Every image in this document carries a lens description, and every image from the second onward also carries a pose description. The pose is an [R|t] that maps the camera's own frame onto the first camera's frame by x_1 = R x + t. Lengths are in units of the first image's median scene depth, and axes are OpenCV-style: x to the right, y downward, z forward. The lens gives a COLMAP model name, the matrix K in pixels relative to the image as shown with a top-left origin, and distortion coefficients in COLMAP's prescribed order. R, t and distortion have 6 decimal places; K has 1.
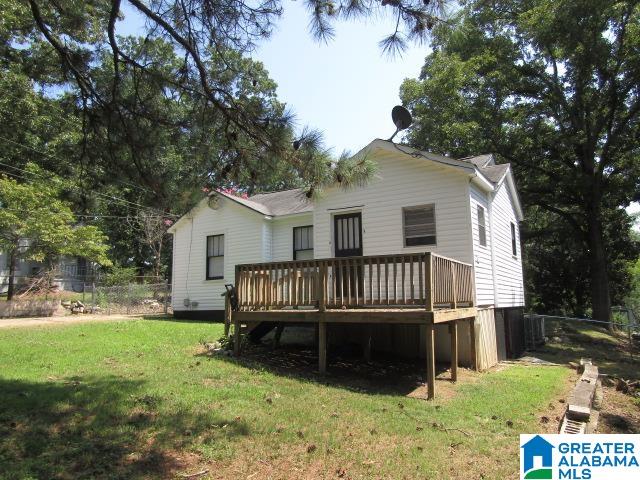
lens RADIAL K [[460.6, 0, 318.3], [0, 460.6, 242.2], [0, 0, 1]] dist [-0.004963, 0.006545]
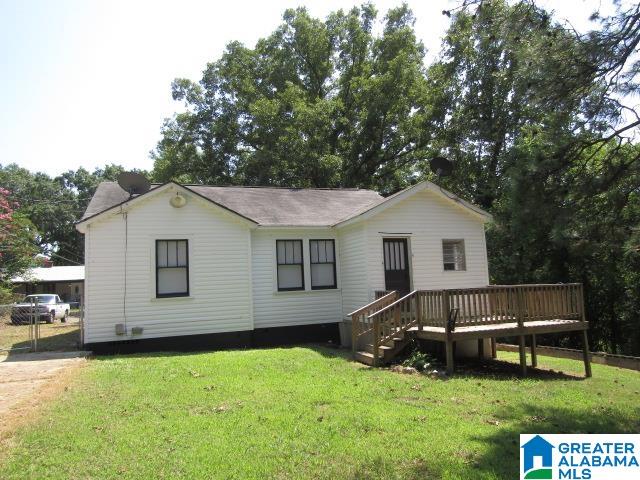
lens RADIAL K [[460.6, 0, 322.7], [0, 460.6, 239.4], [0, 0, 1]] dist [-0.004963, 0.006545]
pose [[0.621739, 0.070710, 0.780026, -0.720753], [-0.066862, 0.997073, -0.037092, -0.004310], [-0.780366, -0.029093, 0.624646, 0.334049]]
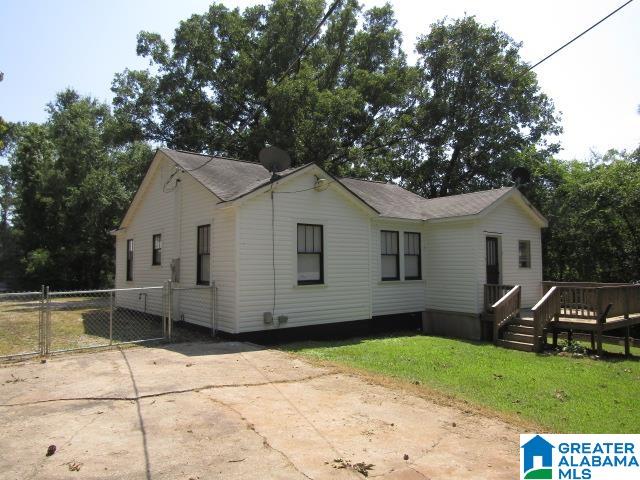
lens RADIAL K [[460.6, 0, 321.1], [0, 460.6, 241.1], [0, 0, 1]] dist [-0.004963, 0.006545]
pose [[0.336426, 0.069065, 0.939174, -0.978574], [-0.123306, 0.991951, -0.028777, 0.032708], [-0.933602, -0.106124, 0.342235, 0.775432]]
